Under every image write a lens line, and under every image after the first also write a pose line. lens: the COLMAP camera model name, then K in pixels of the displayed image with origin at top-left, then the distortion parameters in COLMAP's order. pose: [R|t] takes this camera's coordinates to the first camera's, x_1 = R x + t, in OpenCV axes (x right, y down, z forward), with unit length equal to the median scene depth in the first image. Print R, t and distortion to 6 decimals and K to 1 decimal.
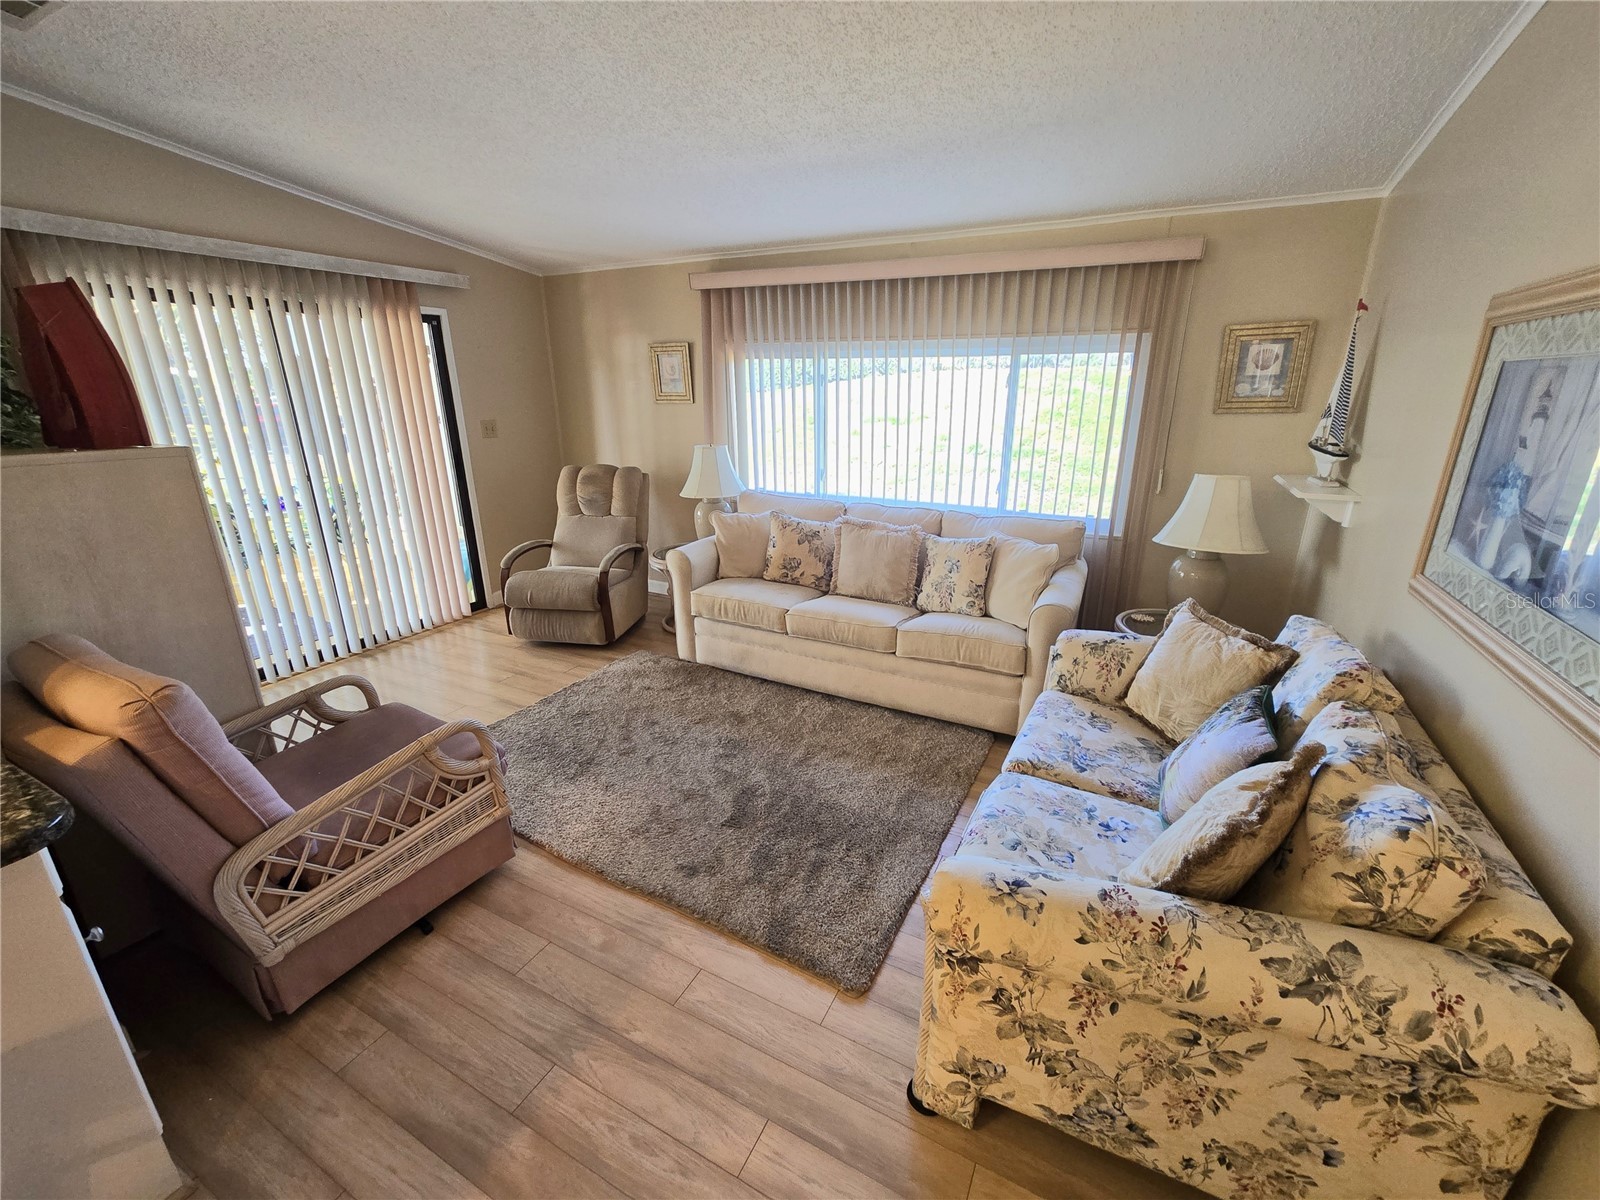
lens RADIAL K [[655.1, 0, 806.8], [0, 655.1, 603.8], [0, 0, 1]] dist [0.000893, 0.000854]
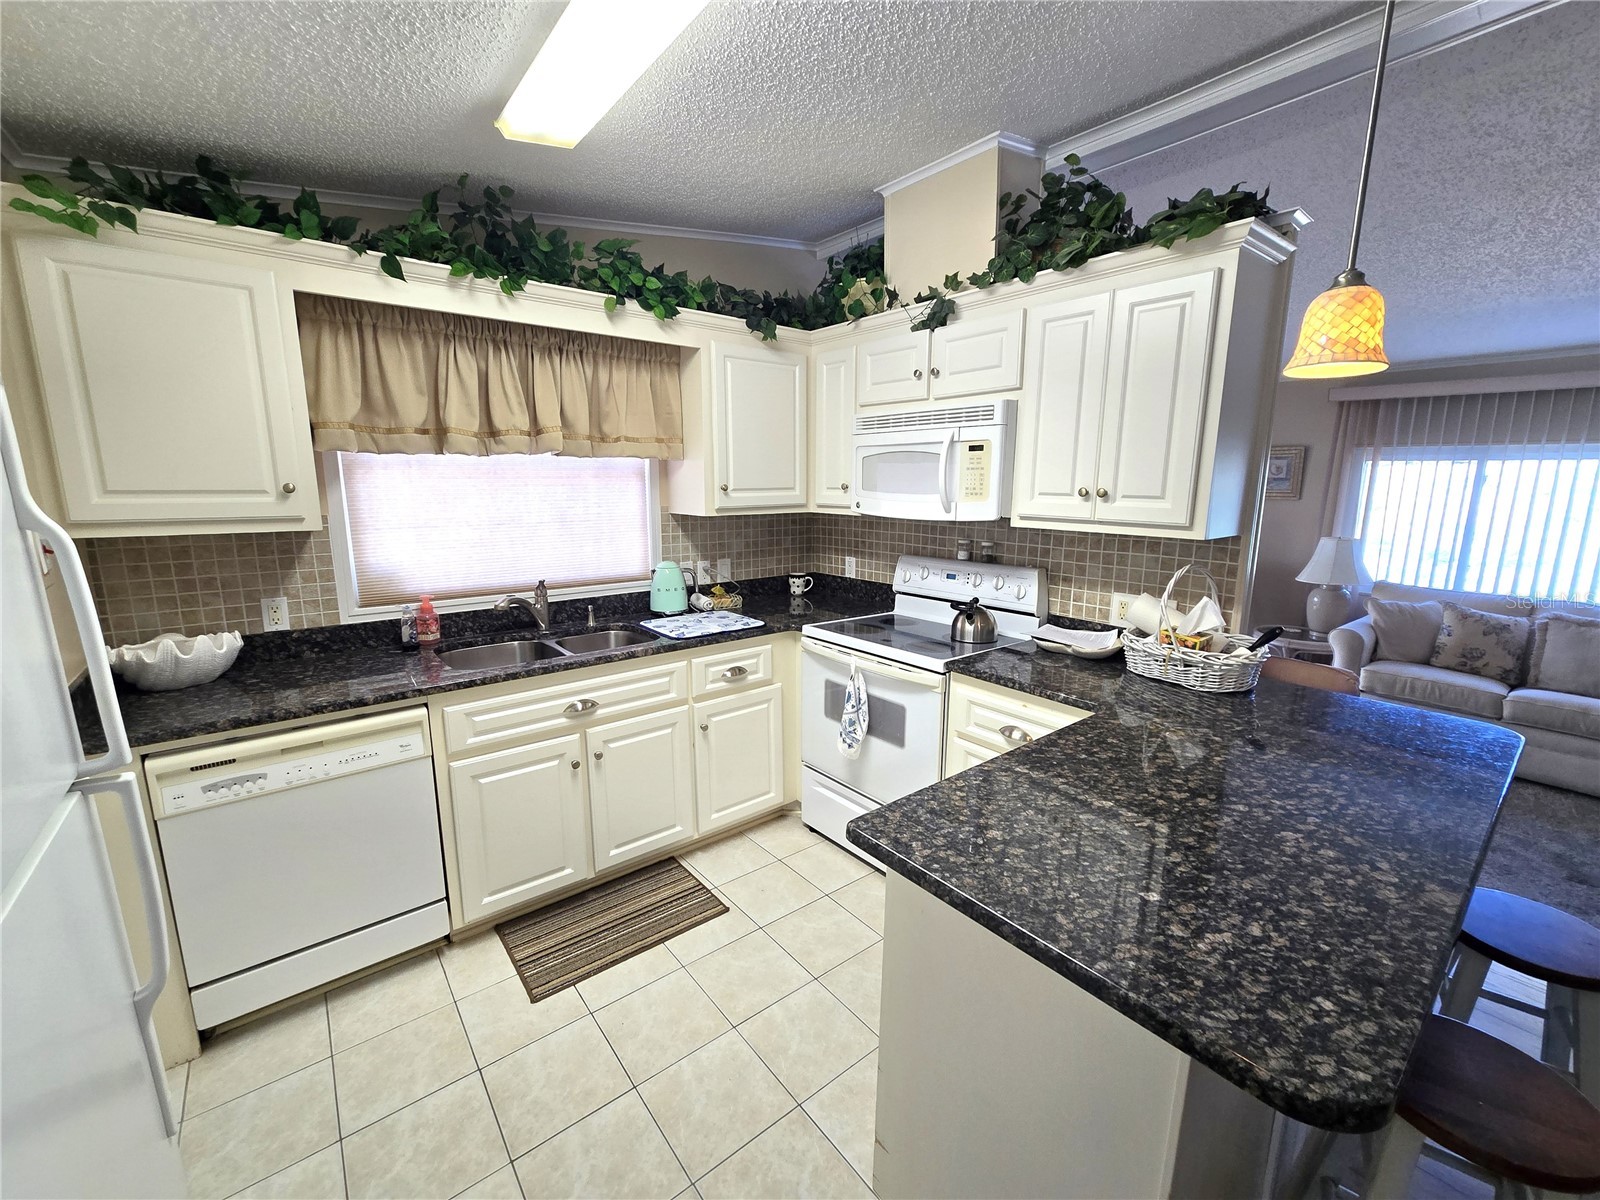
lens RADIAL K [[655.1, 0, 806.8], [0, 655.1, 603.8], [0, 0, 1]] dist [0.000893, 0.000854]
pose [[0.917749, 0.082532, -0.388492, -0.586696], [-0.133159, 0.985495, -0.105206, 0.108966], [0.374174, 0.148284, 0.915427, -0.343254]]
